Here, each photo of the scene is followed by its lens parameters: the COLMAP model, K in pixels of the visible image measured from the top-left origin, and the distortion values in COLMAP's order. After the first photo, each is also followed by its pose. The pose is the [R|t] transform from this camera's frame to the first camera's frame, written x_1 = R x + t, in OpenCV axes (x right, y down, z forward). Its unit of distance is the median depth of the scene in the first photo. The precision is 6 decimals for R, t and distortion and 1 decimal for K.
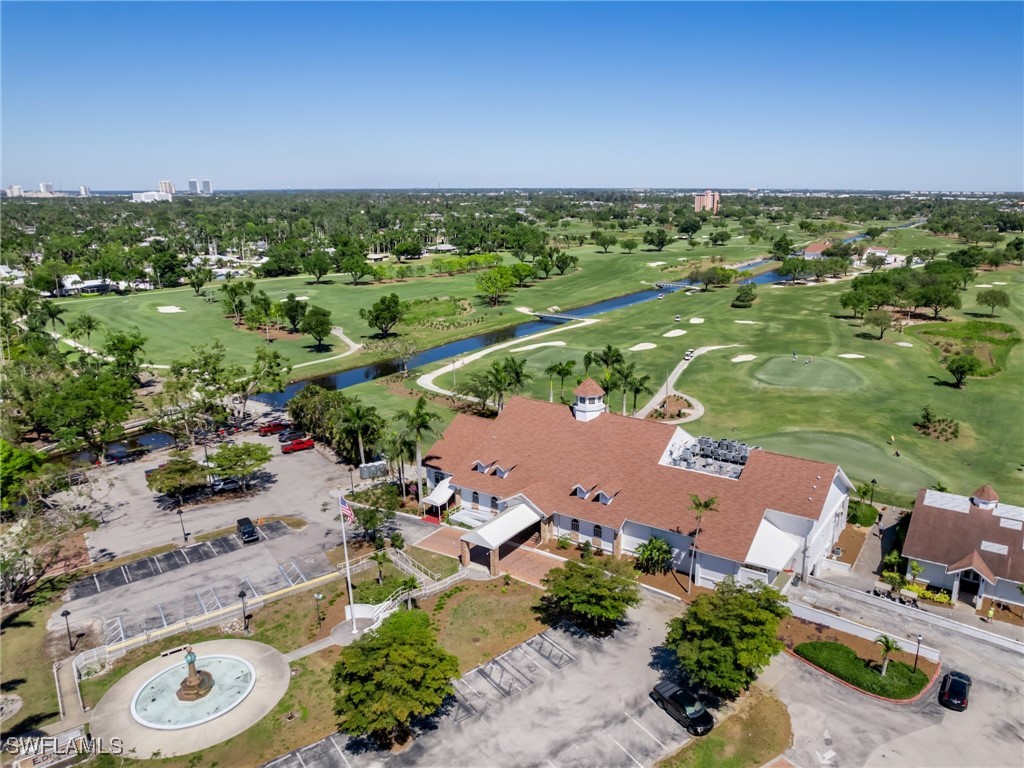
lens RADIAL K [[734.2, 0, 565.2], [0, 734.2, 389.8], [0, 0, 1]] dist [-0.060431, 0.038616]
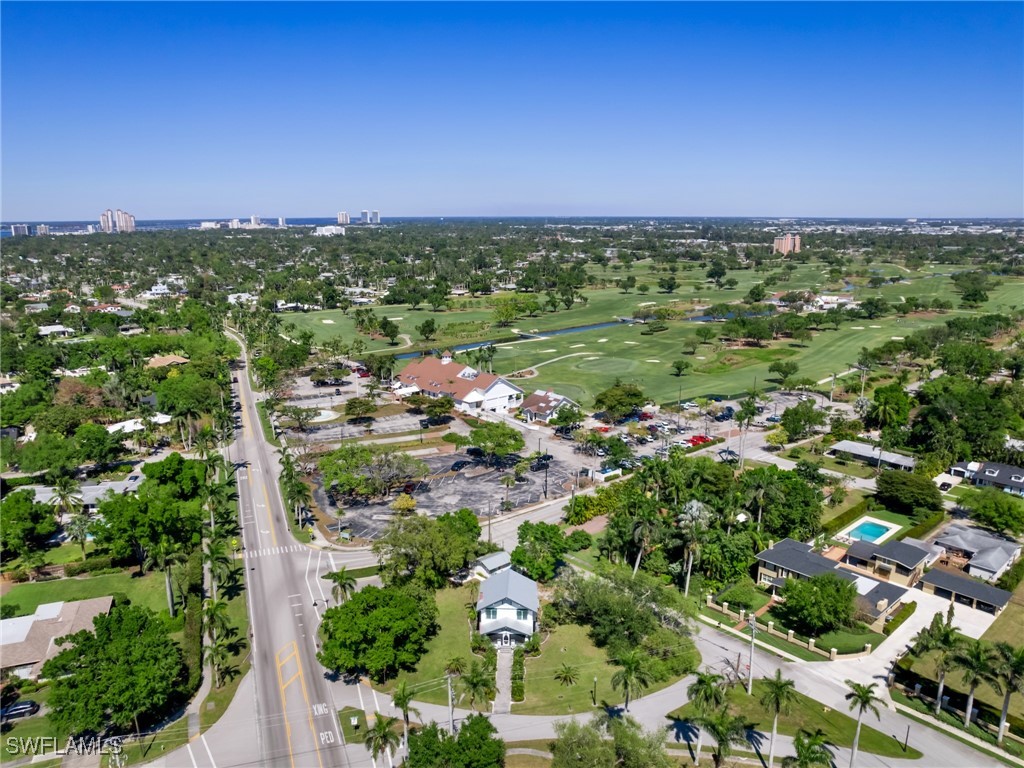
lens RADIAL K [[734.2, 0, 502.9], [0, 734.2, 384.0], [0, 0, 1]] dist [-0.060431, 0.038616]
pose [[0.960591, 0.062027, -0.270956, 0.266398], [-0.073094, 0.996845, -0.030935, 0.048925], [0.268182, 0.049521, 0.962095, -0.448985]]
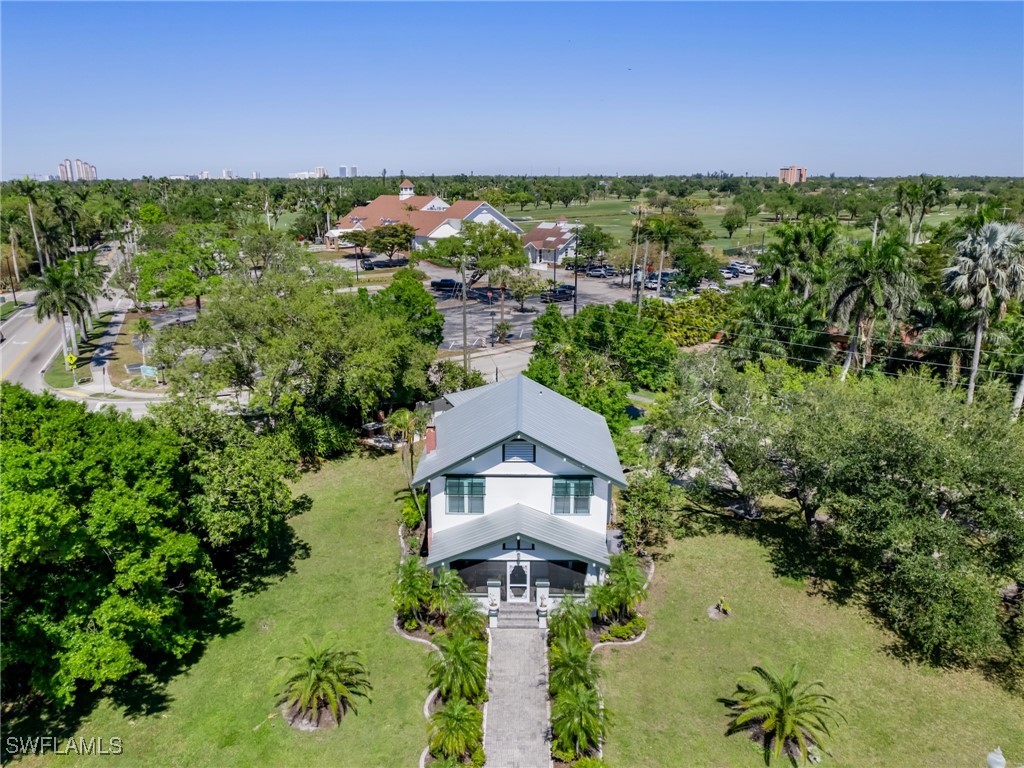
lens RADIAL K [[734.2, 0, 507.9], [0, 734.2, 379.0], [0, 0, 1]] dist [-0.060431, 0.038616]
pose [[0.968172, 0.062373, -0.242391, 0.206617], [-0.062666, 0.998013, 0.006507, 0.125835], [0.242315, 0.008890, 0.970157, -0.221651]]
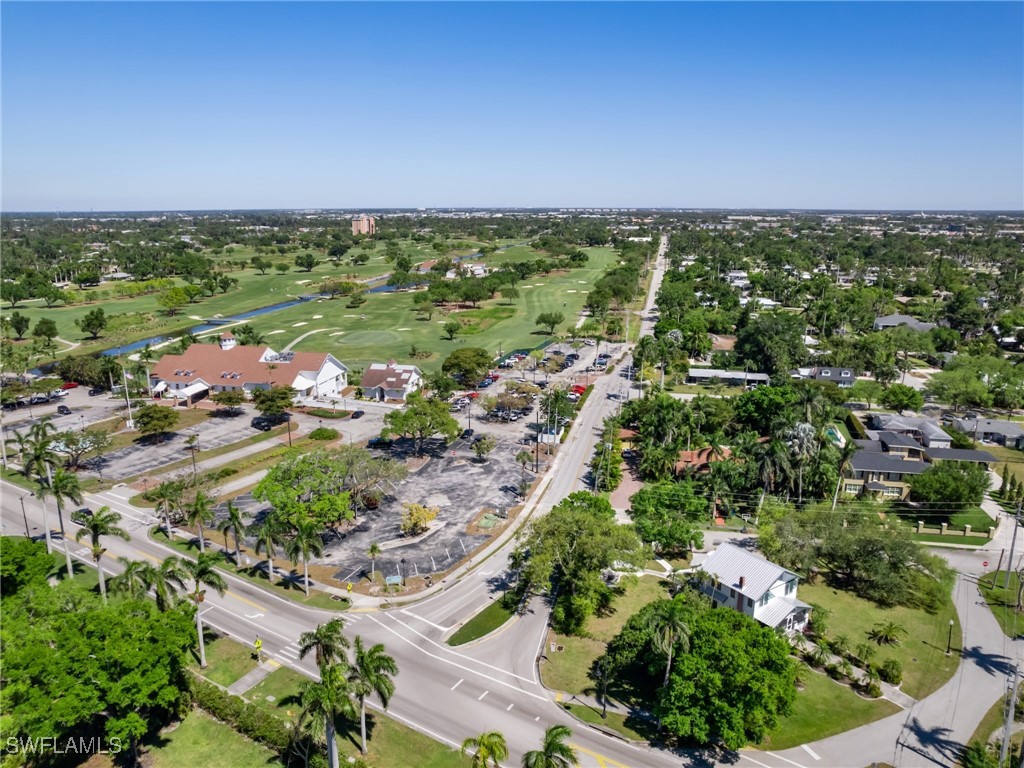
lens RADIAL K [[734.2, 0, 503.6], [0, 734.2, 388.8], [0, 0, 1]] dist [-0.060431, 0.038616]
pose [[0.940580, -0.083968, 0.329027, 0.019636], [0.092367, 0.995675, -0.009951, 0.064521], [-0.326768, 0.039751, 0.944268, -0.338700]]
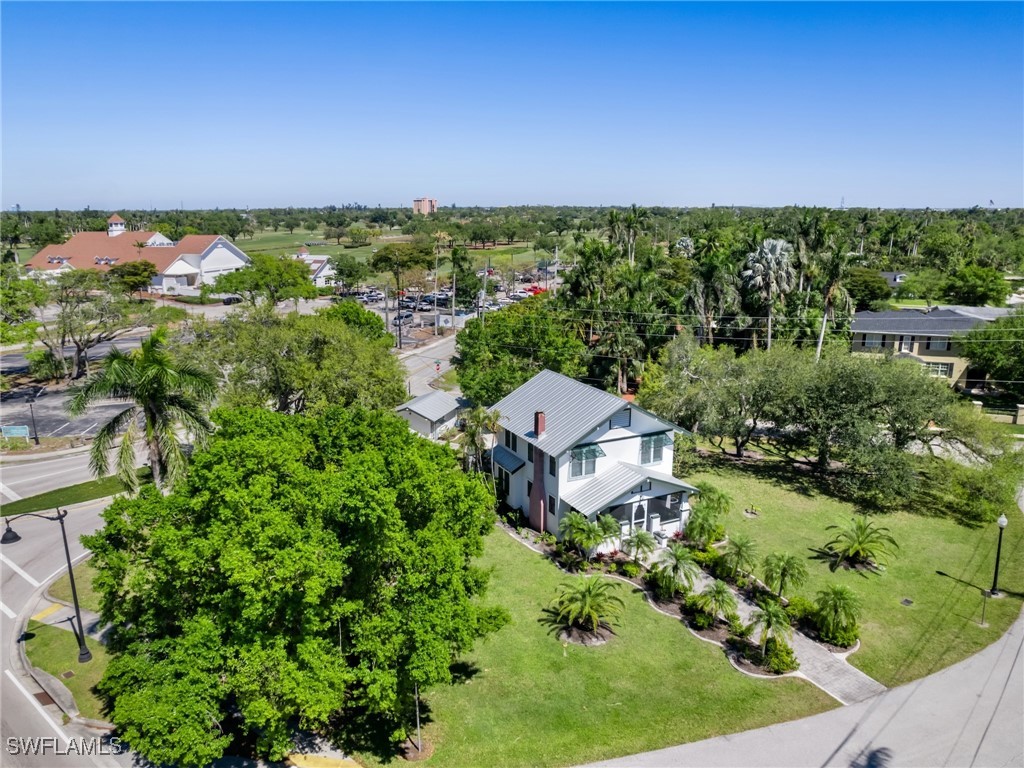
lens RADIAL K [[734.2, 0, 495.7], [0, 734.2, 381.4], [0, 0, 1]] dist [-0.060431, 0.038616]
pose [[0.975584, -0.056092, 0.212344, 0.140705], [0.064142, 0.997453, -0.031208, 0.131784], [-0.210053, 0.044067, 0.976696, -0.244230]]
